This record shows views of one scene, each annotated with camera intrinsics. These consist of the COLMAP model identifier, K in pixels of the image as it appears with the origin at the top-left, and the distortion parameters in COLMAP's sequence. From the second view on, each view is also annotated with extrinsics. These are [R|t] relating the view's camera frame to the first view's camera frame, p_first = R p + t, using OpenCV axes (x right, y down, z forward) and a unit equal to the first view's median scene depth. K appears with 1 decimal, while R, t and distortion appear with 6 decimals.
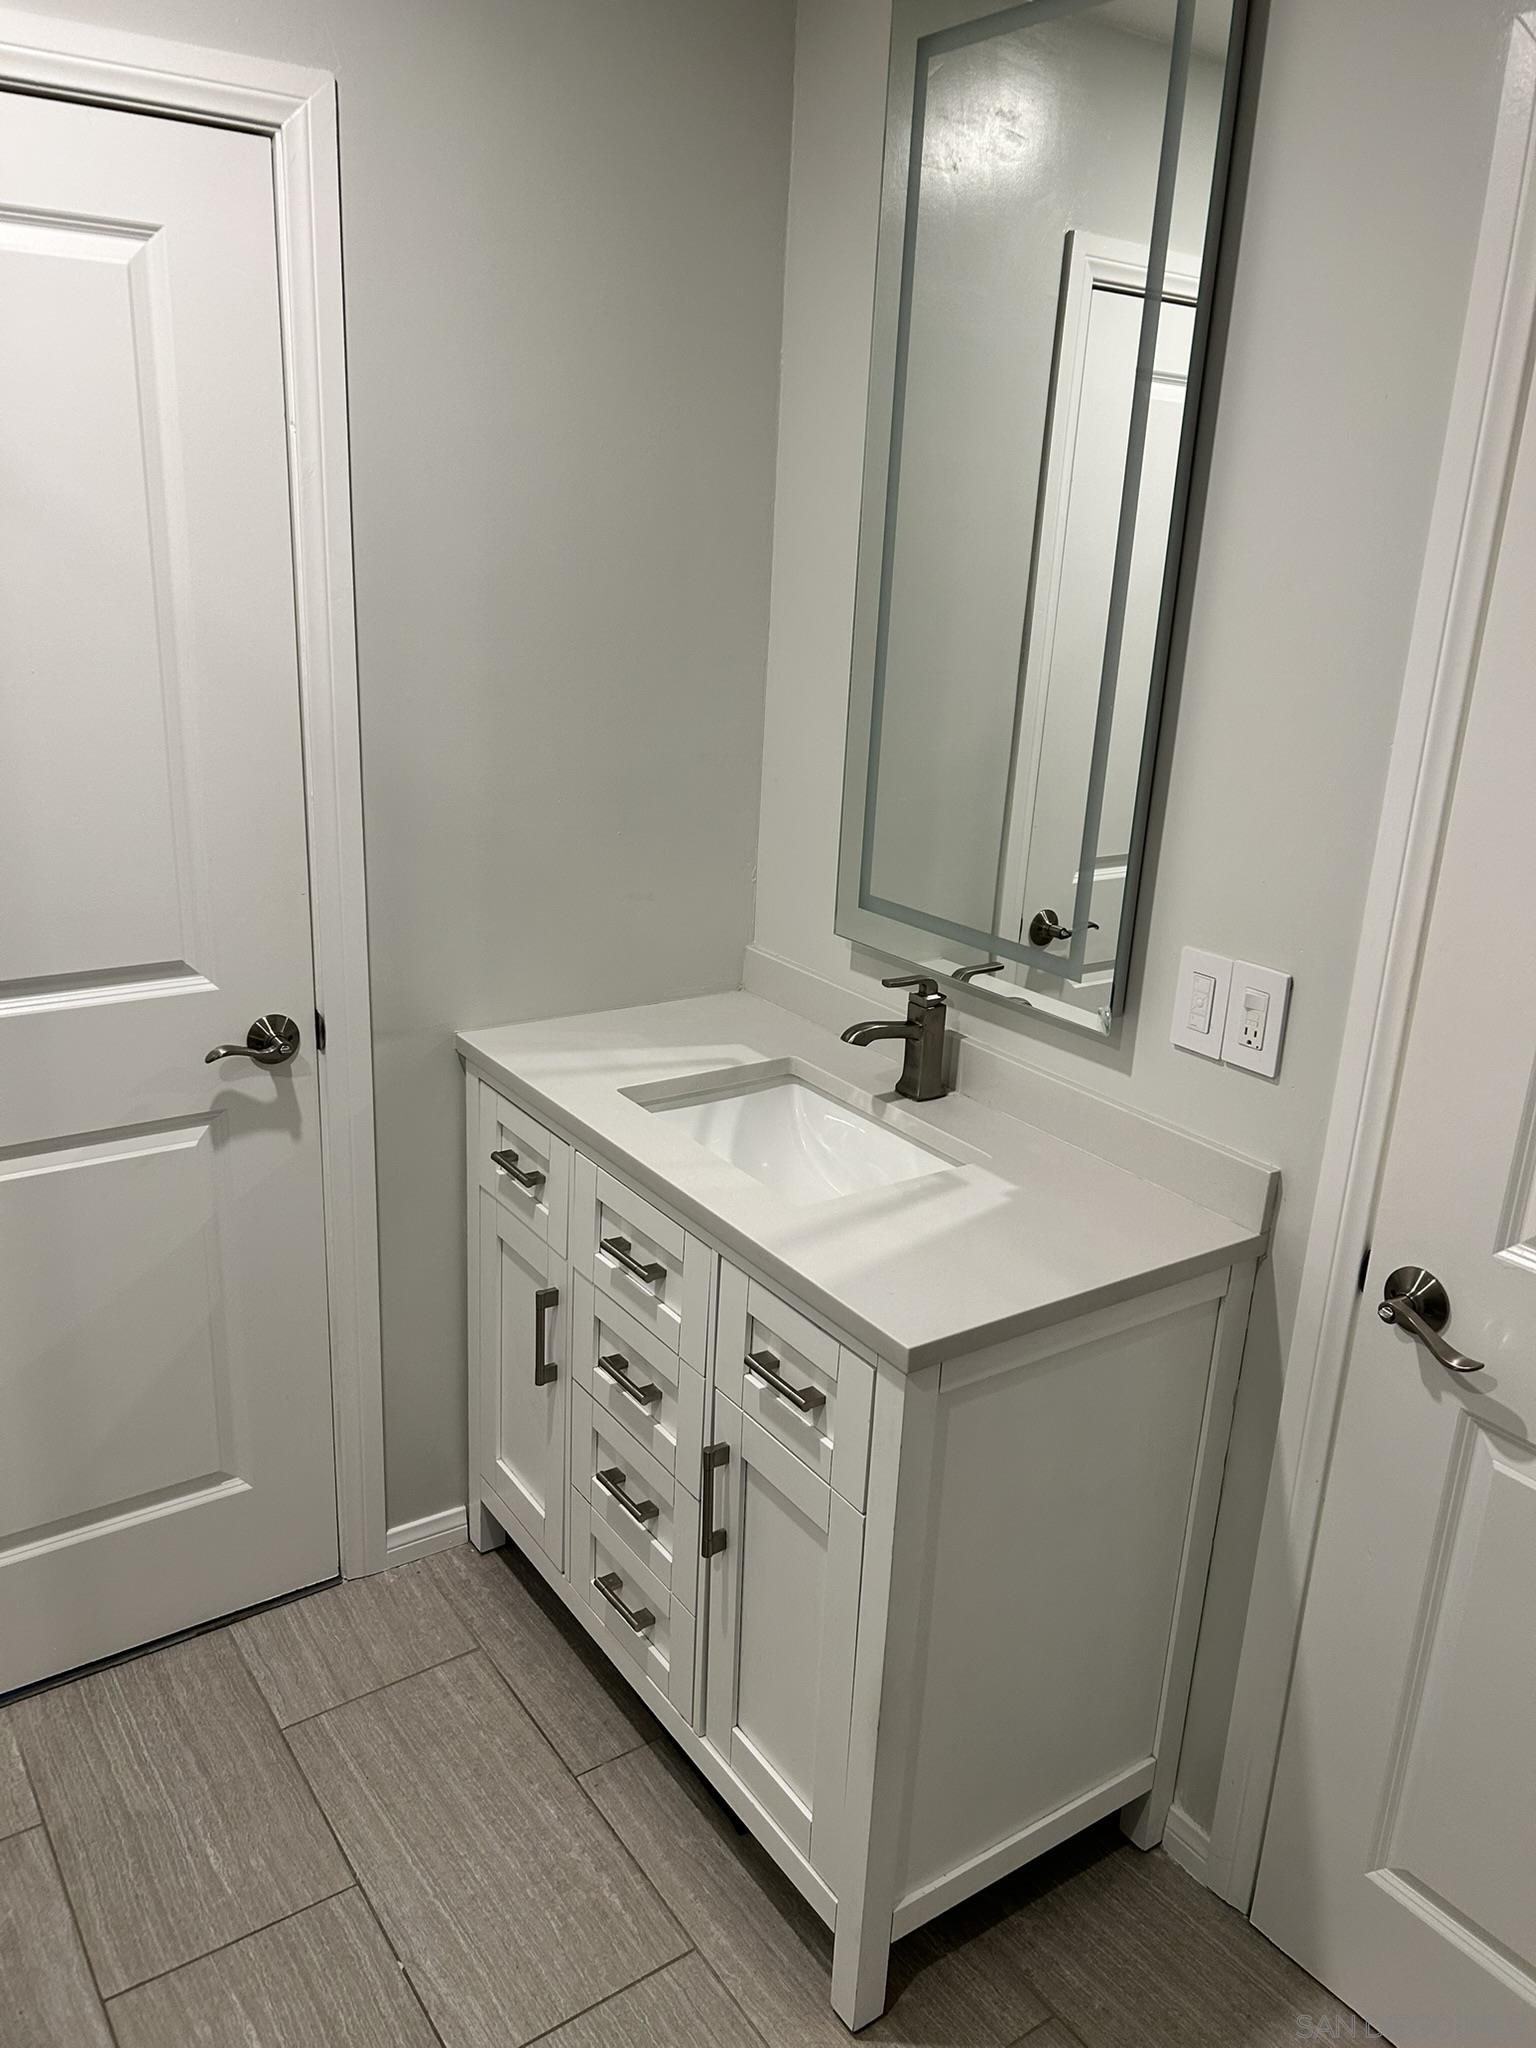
lens RADIAL K [[1557.9, 0, 768.5], [0, 1557.9, 1031.8], [0, 0, 1]] dist [0.054771, -0.047179]
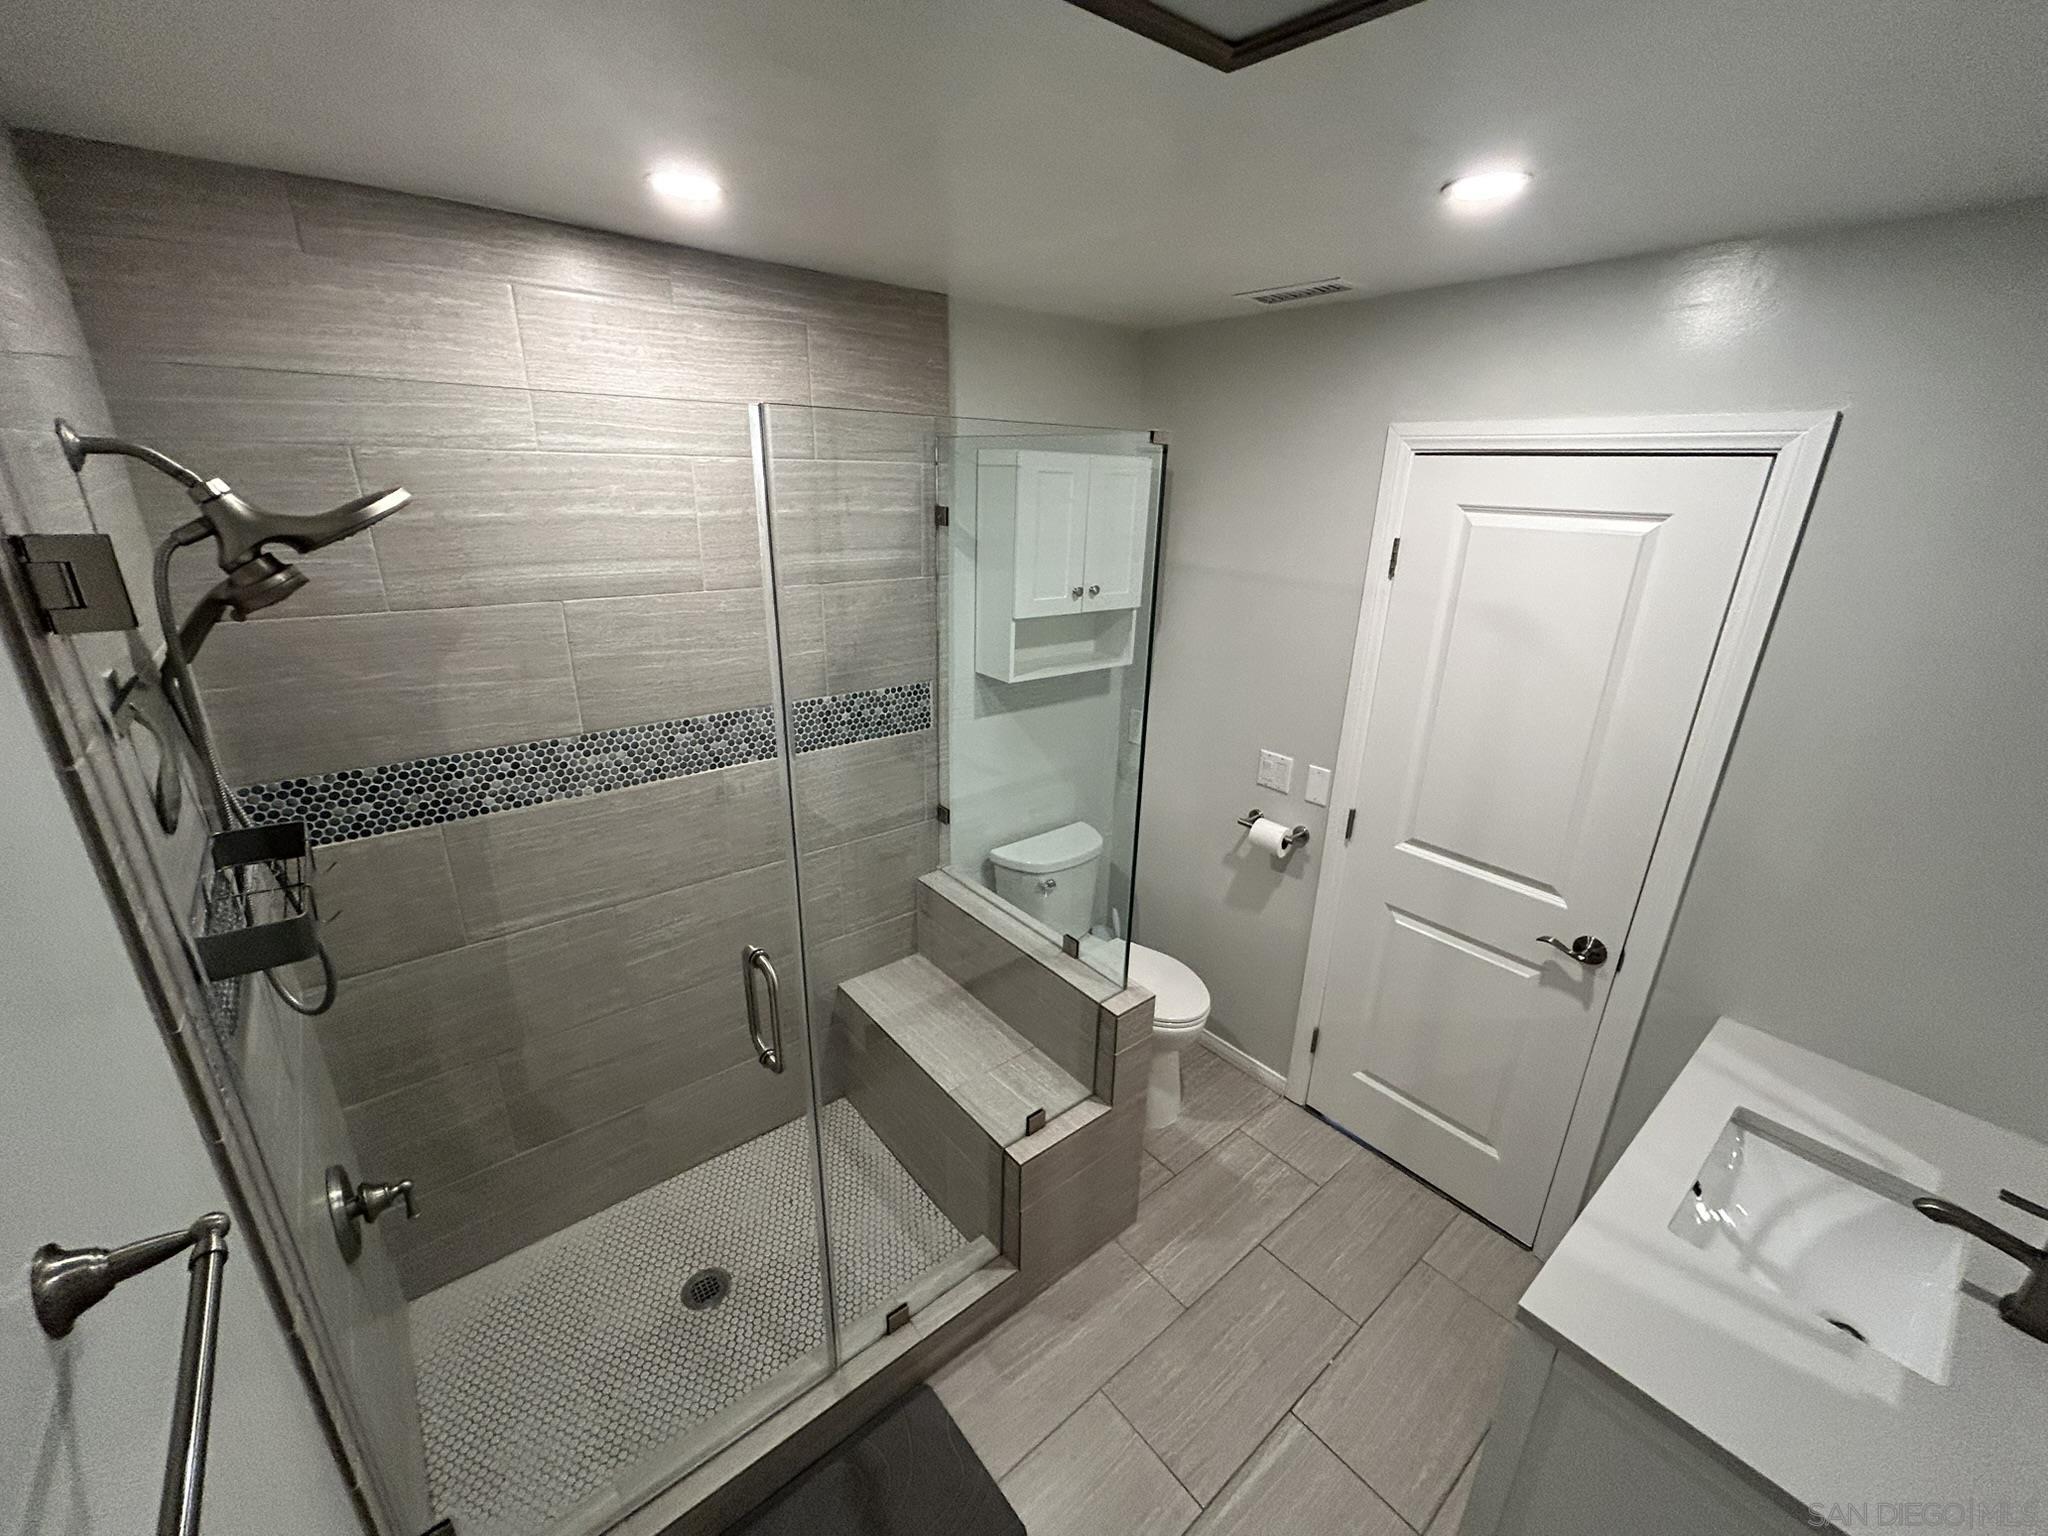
lens RADIAL K [[829.9, 0, 1023.7], [0, 829.9, 770.6], [0, 0, 1]] dist [0.000840, 0.001069]
pose [[0.093973, 0.305201, -0.947640, 0.436658], [-0.322438, 0.909879, 0.261065, -0.215396], [0.941914, 0.281022, 0.183913, 0.187580]]
